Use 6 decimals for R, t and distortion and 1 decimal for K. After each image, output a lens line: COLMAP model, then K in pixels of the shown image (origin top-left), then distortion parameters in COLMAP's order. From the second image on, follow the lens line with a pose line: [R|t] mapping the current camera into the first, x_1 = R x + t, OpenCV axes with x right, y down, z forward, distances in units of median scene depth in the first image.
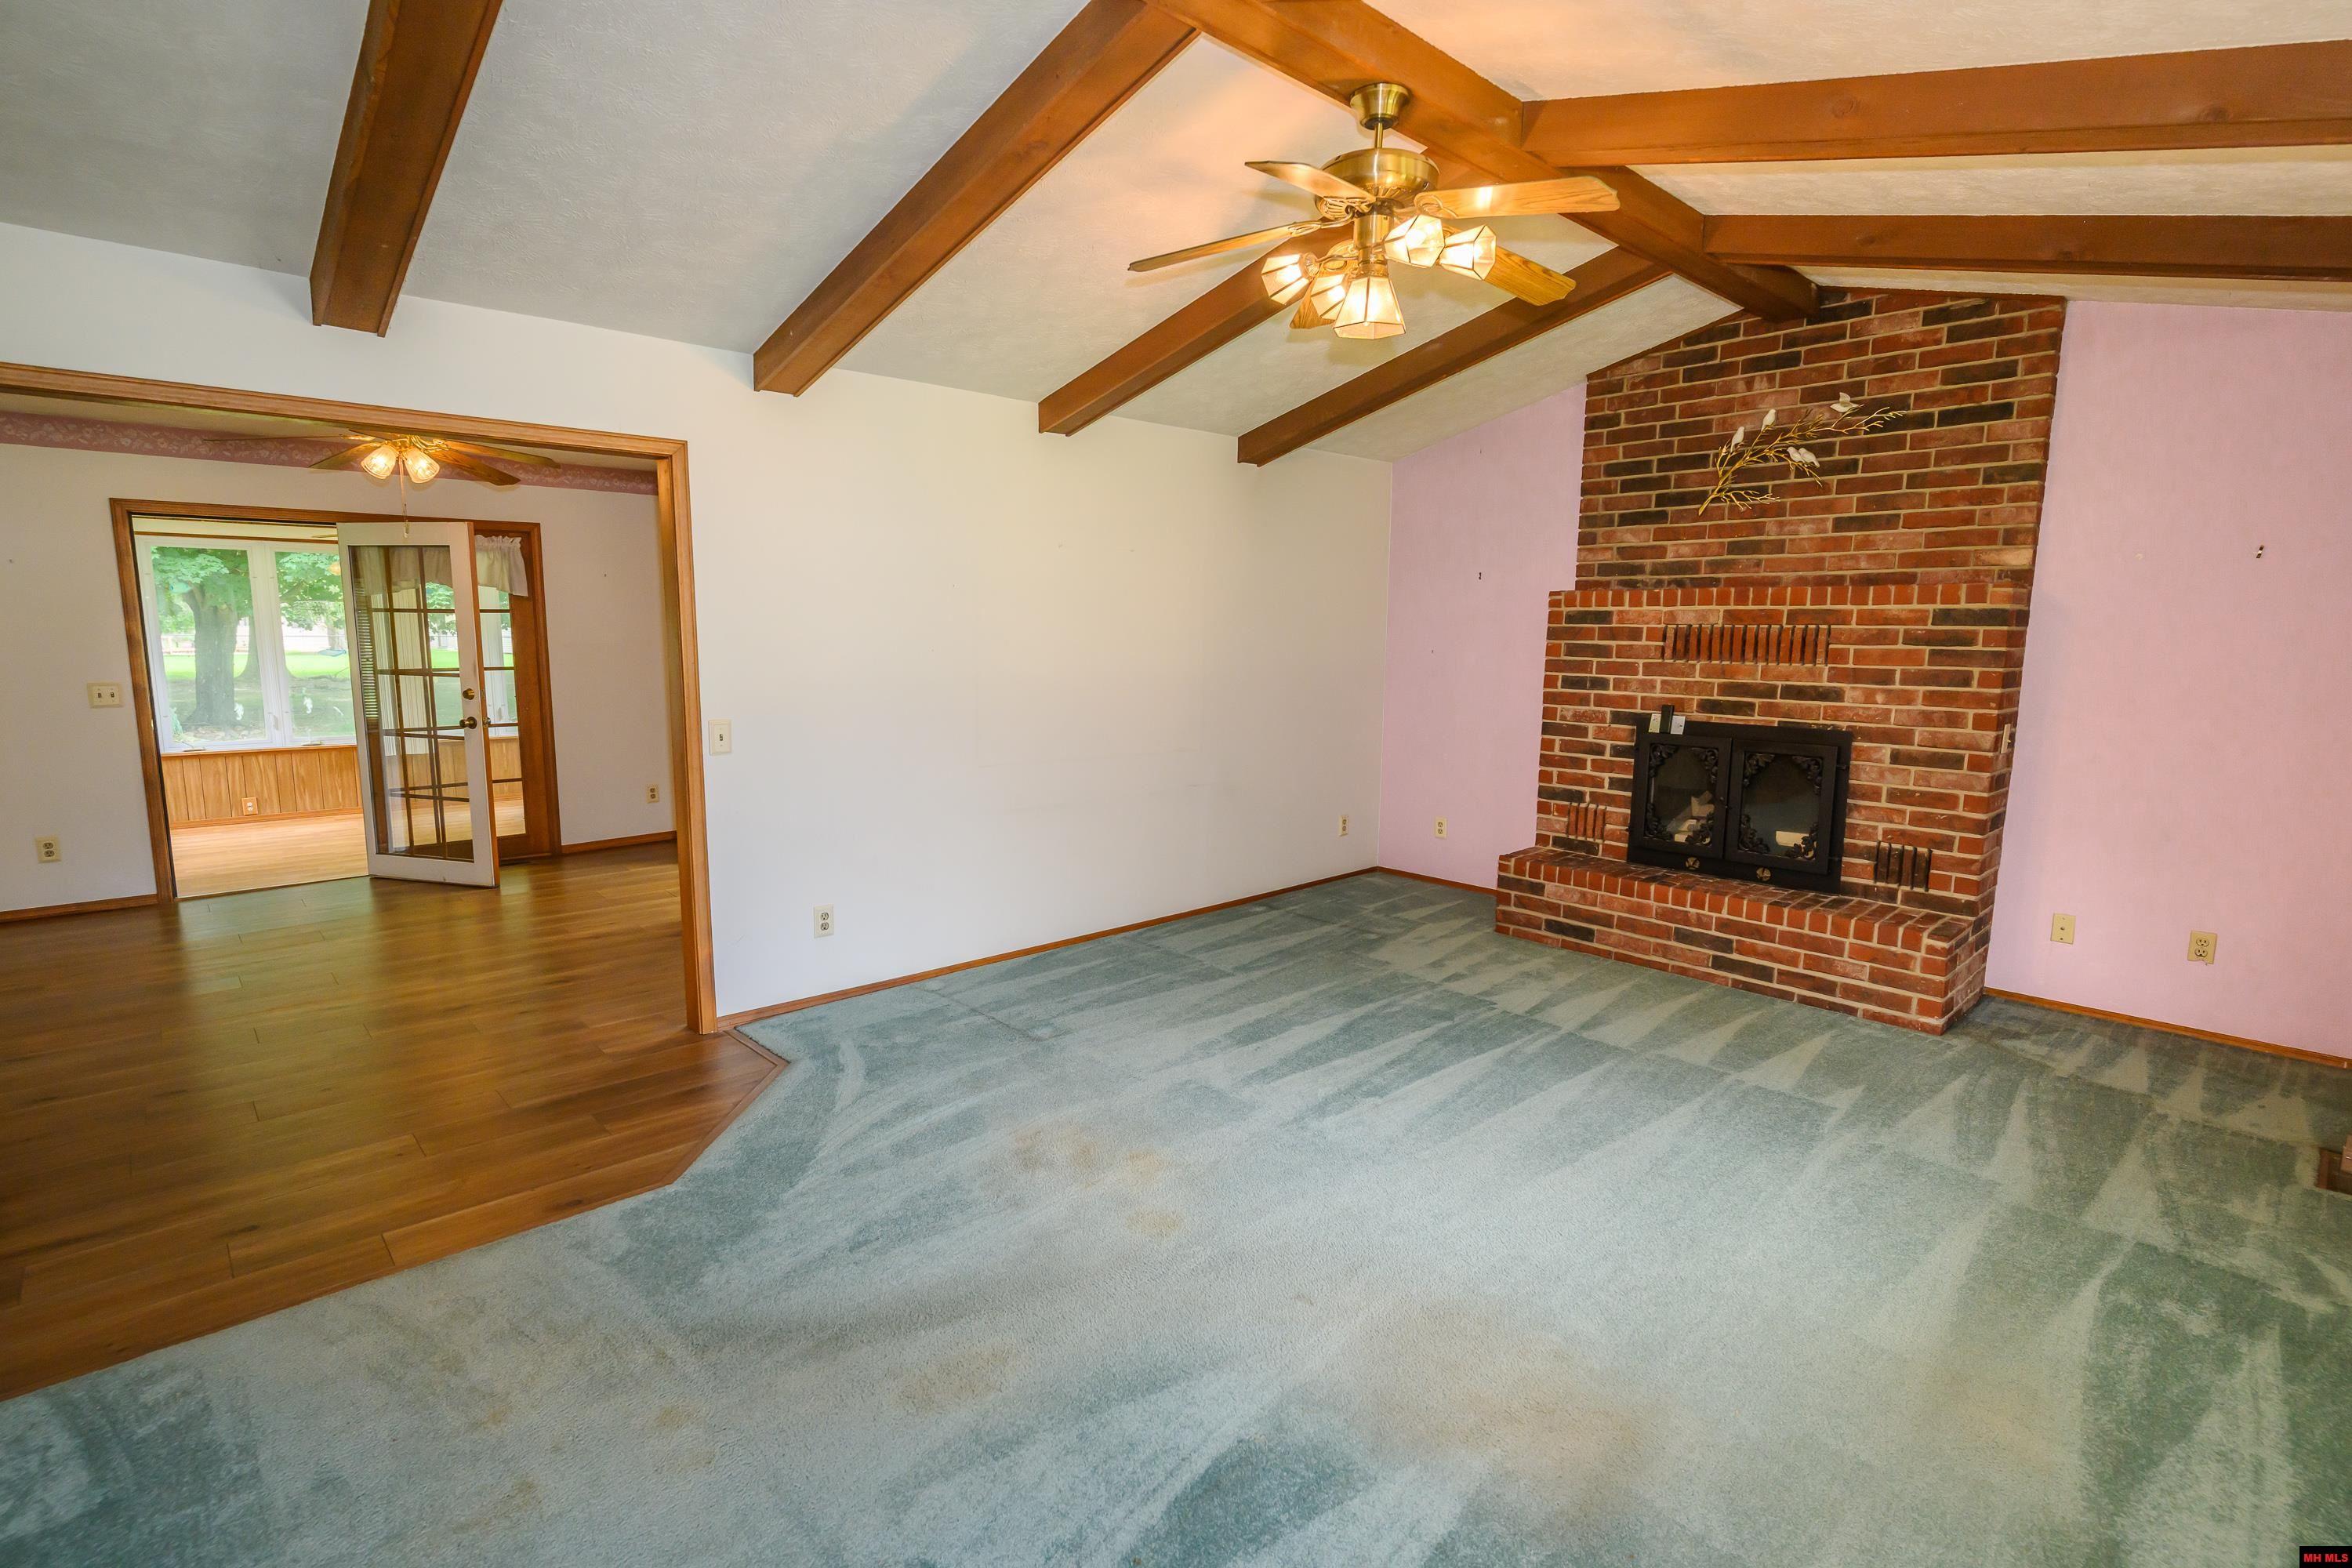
lens RADIAL K [[1118.2, 0, 1157.7], [0, 1118.2, 813.2], [0, 0, 1]] dist [0.002786, 0.002184]
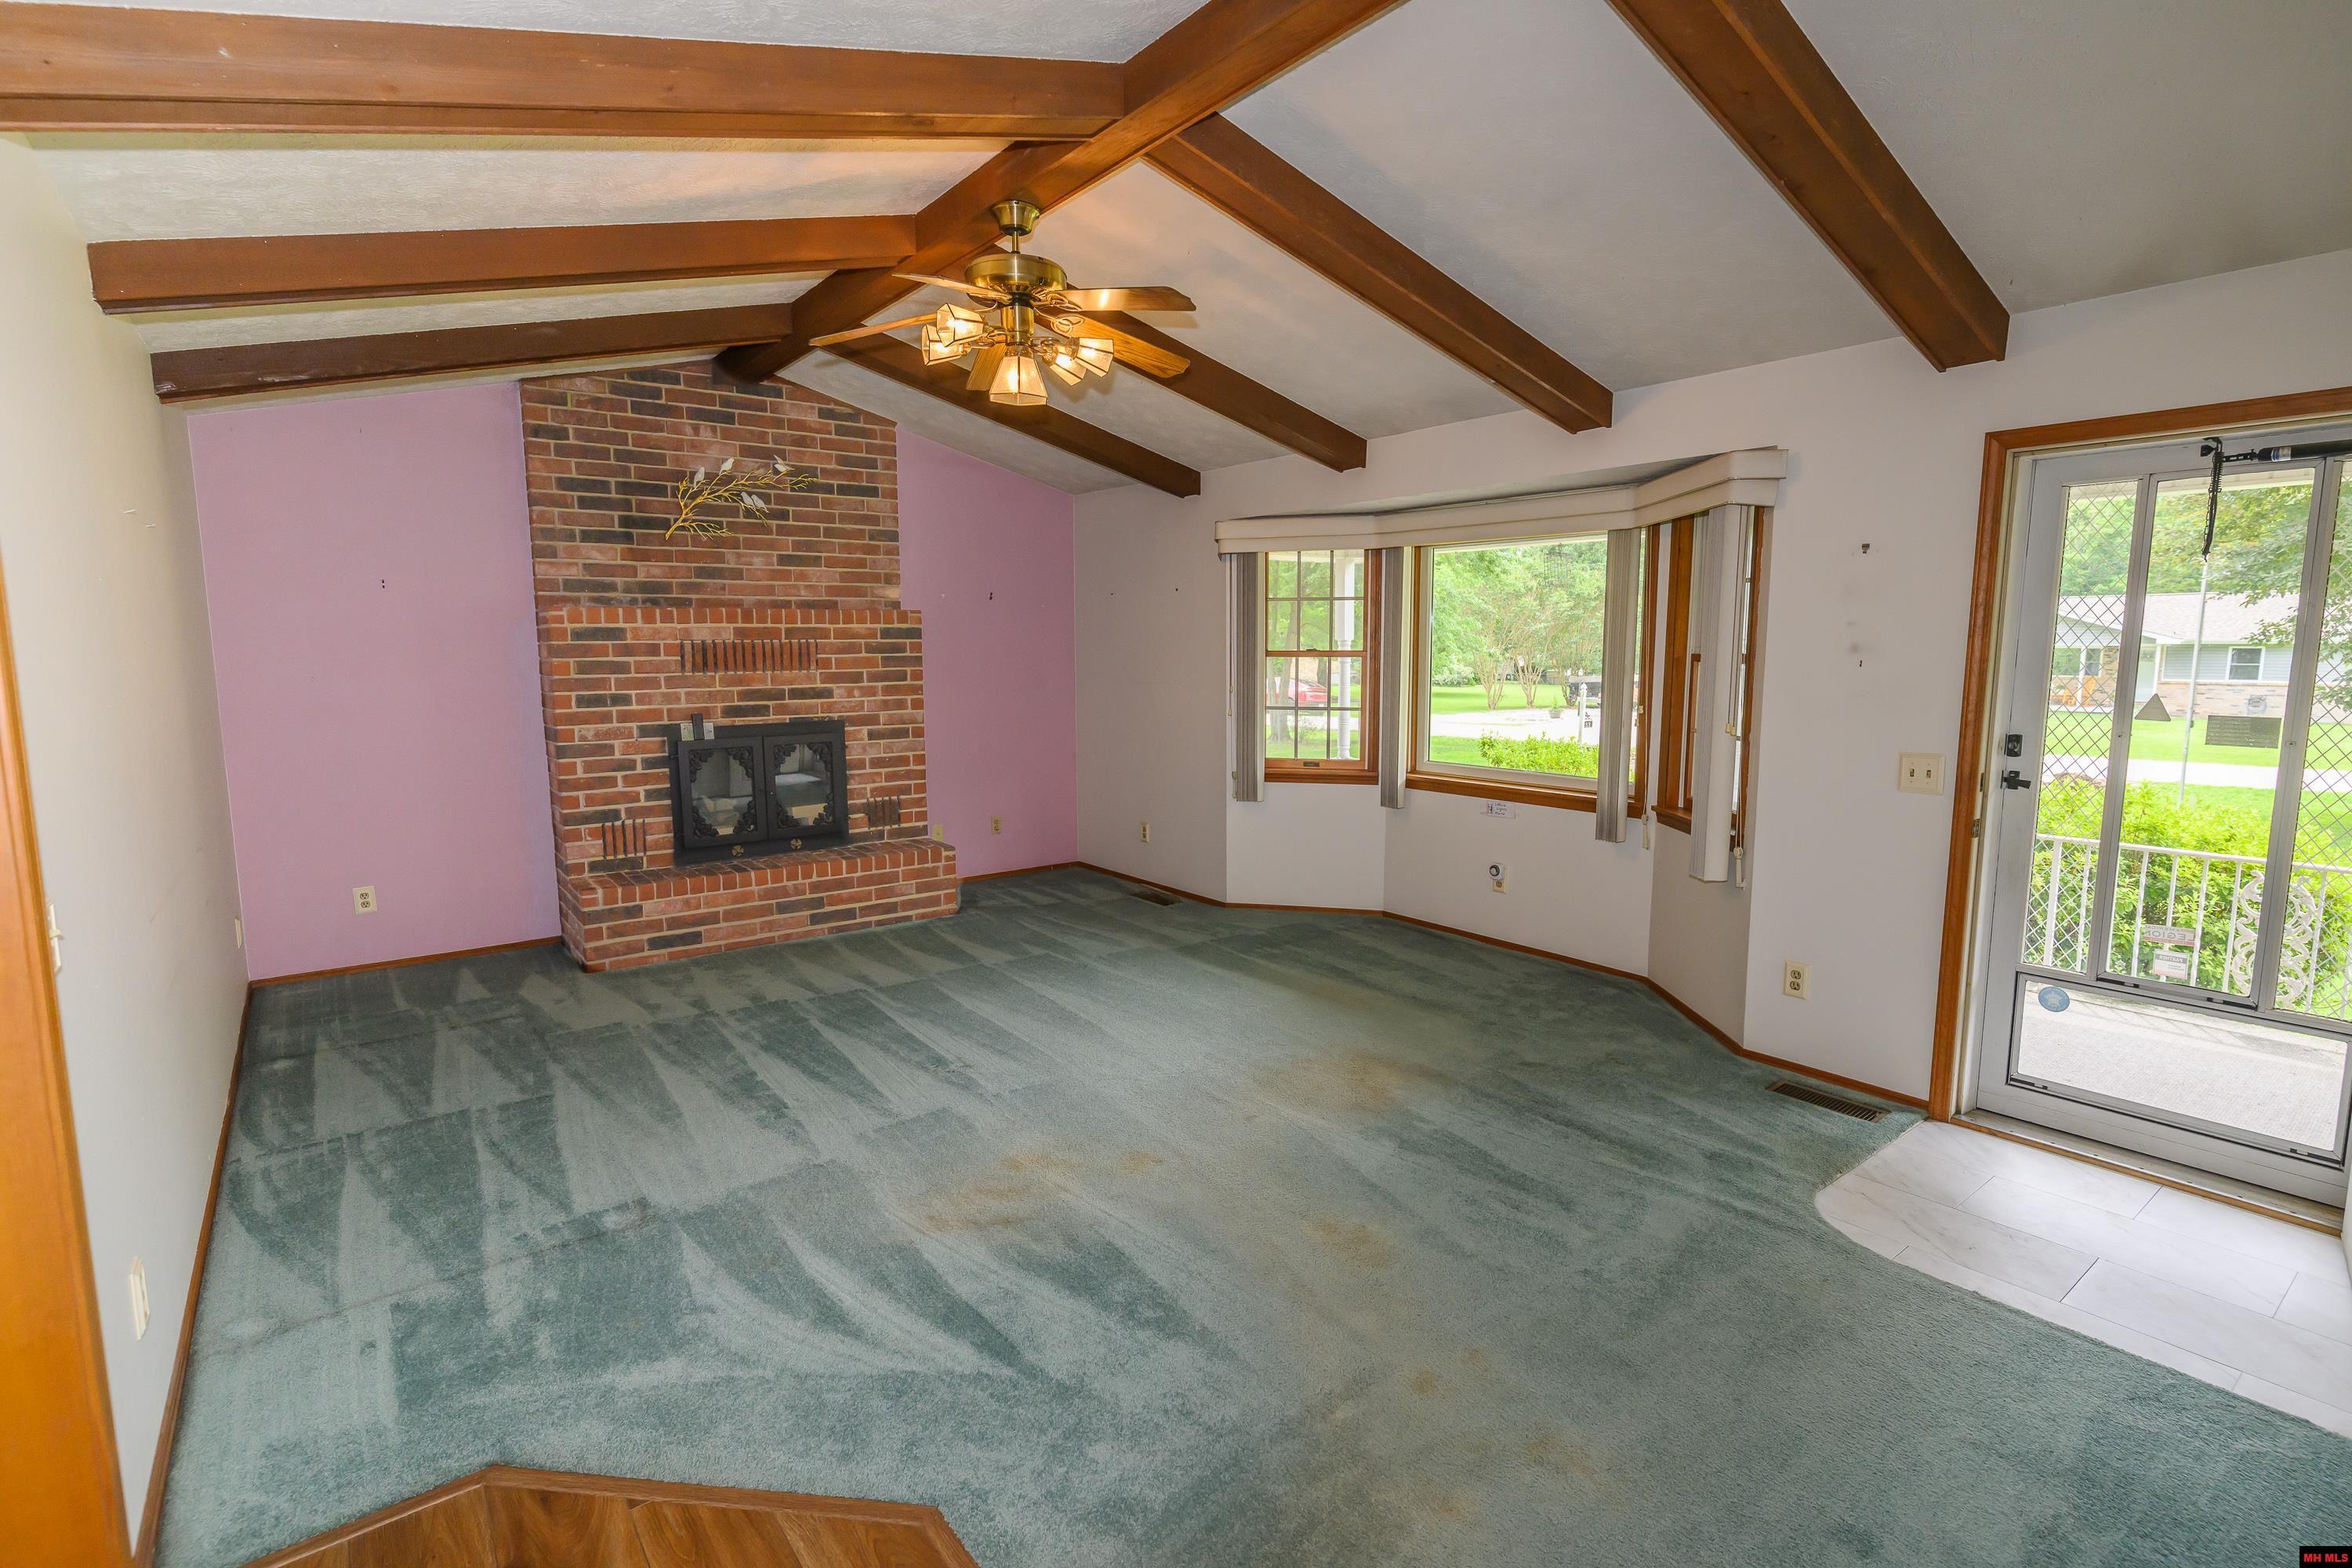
lens RADIAL K [[1118.2, 0, 1189.0], [0, 1118.2, 811.4], [0, 0, 1]] dist [0.002786, 0.002184]
pose [[0.086880, -0.160884, 0.983142, -0.639566], [0.171689, 0.974525, 0.144302, -0.085655], [-0.981313, 0.156258, 0.112289, 0.456372]]
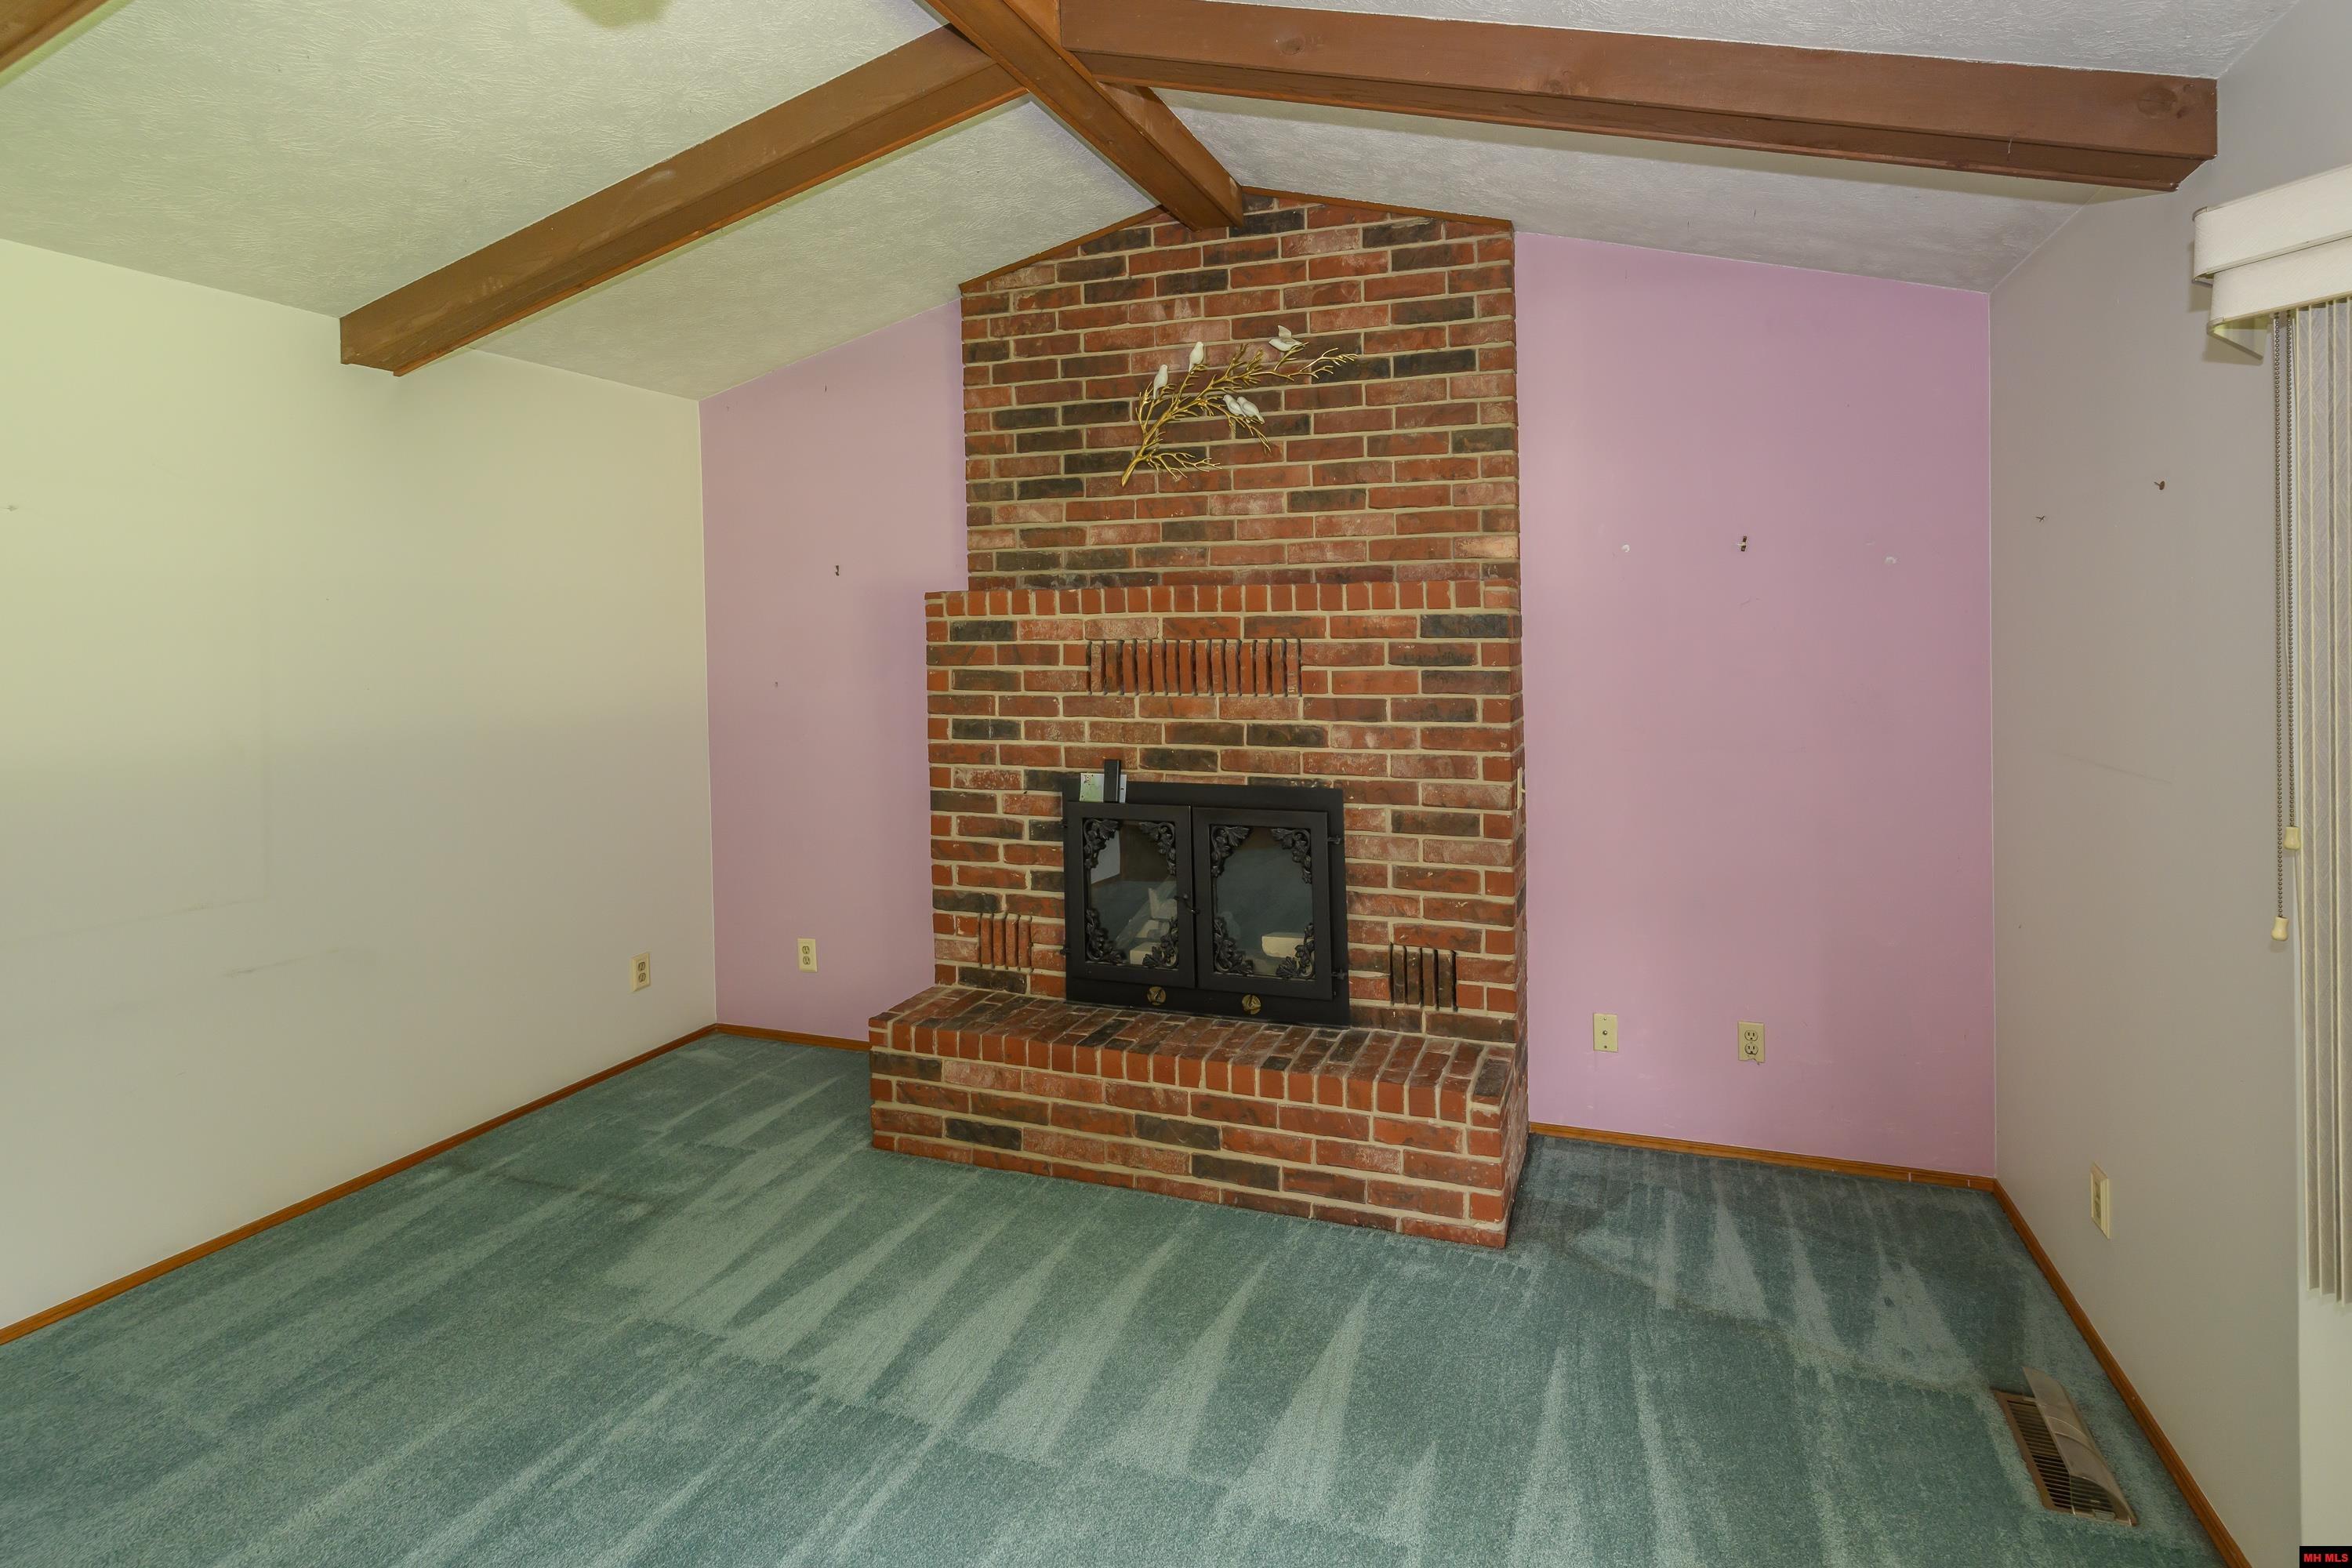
lens RADIAL K [[1187.0, 0, 1252.2], [0, 1187.0, 643.4], [0, 0, 1]] dist [-0.009074, -0.000136]
pose [[0.876599, -0.020865, 0.480768, 0.212466], [0.095315, 0.986795, -0.130964, -0.068881], [-0.471687, 0.160628, 0.867012, 0.361699]]
